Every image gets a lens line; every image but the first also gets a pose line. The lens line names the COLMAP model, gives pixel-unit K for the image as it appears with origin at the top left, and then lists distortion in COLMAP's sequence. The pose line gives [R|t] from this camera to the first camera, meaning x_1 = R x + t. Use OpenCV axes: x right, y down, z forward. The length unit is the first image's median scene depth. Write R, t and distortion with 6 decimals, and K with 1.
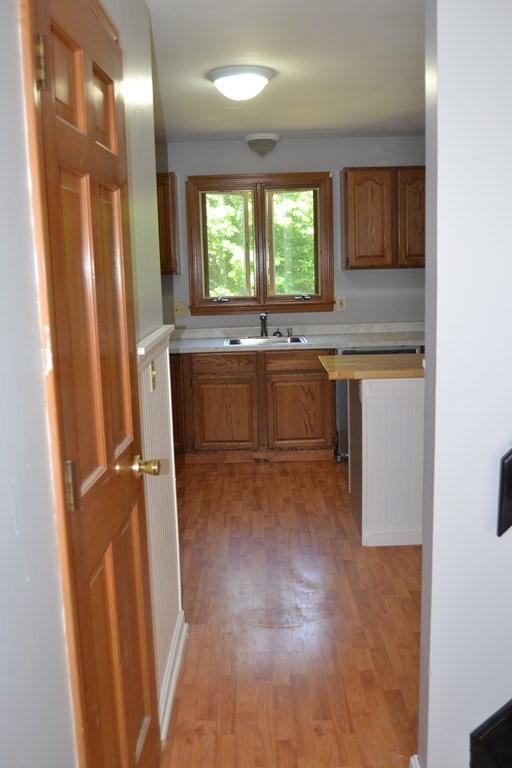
lens RADIAL K [[719.0, 0, 256.0], [0, 719.0, 384.0], [0, 0, 1]] dist [-0.005856, -0.001411]
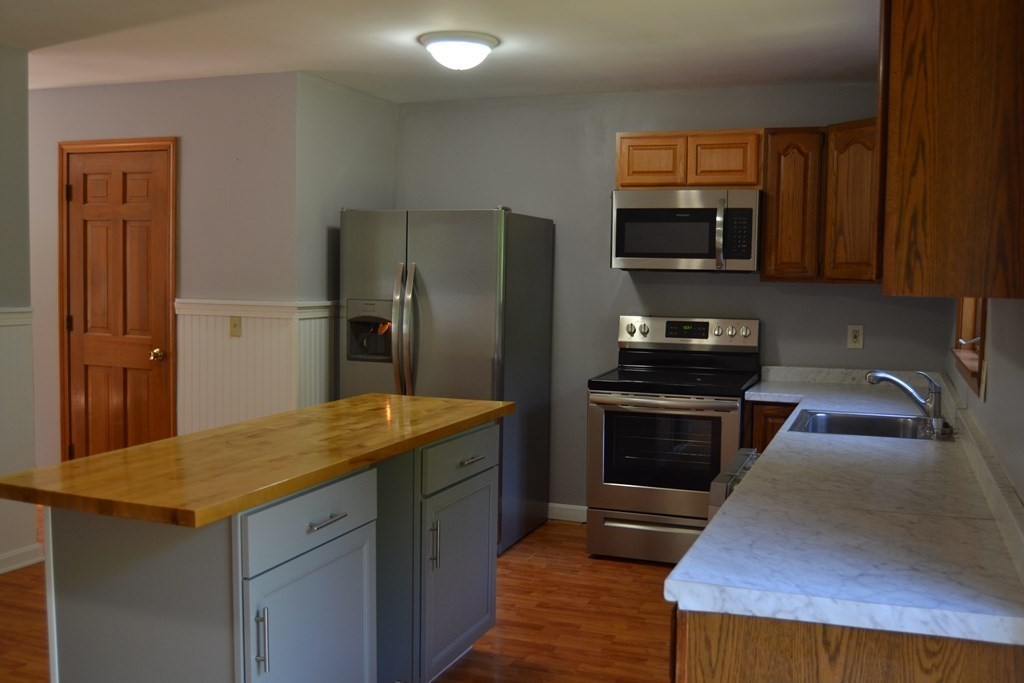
lens RADIAL K [[1014.9, 0, 512.0], [0, 1014.9, 341.5], [0, 0, 1]] dist [-0.018671, -0.186487]
pose [[-0.342962, 0.091504, -0.934882, 0.716504], [-0.164450, 0.974025, 0.155664, -0.177982], [0.924842, 0.207128, -0.319006, 0.959803]]
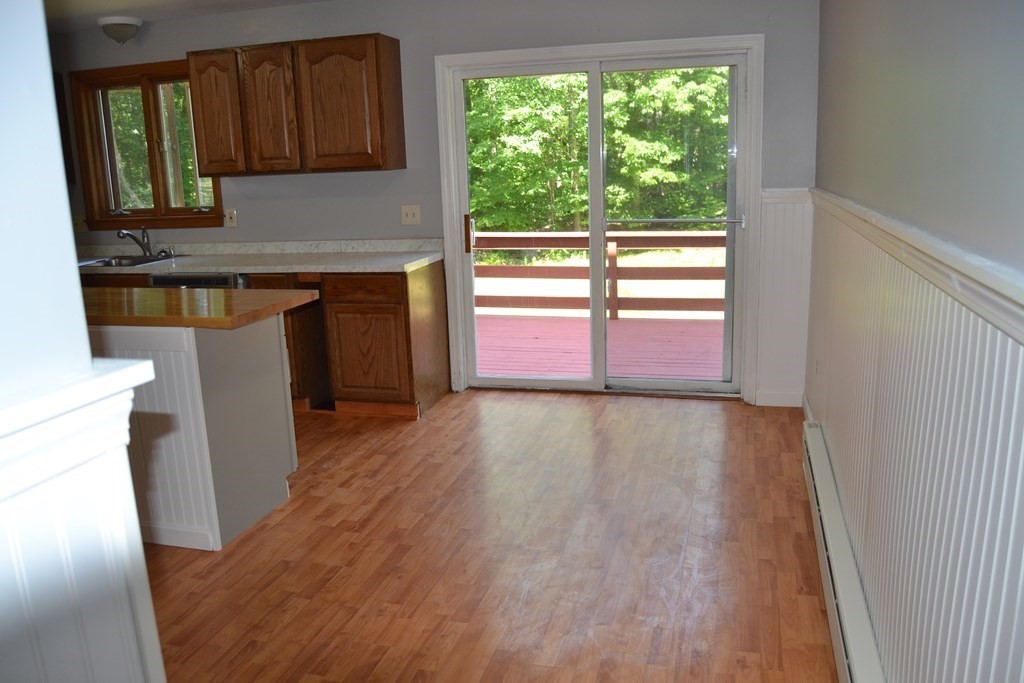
lens RADIAL K [[810.4, 0, 512.0], [0, 810.4, 341.5], [0, 0, 1]] dist [-0.104880, 0.048977]
pose [[0.964434, 0.054689, -0.258606, 0.688676], [-0.039161, 0.997128, 0.064823, -0.043719], [0.261408, -0.052390, 0.963806, 0.204959]]
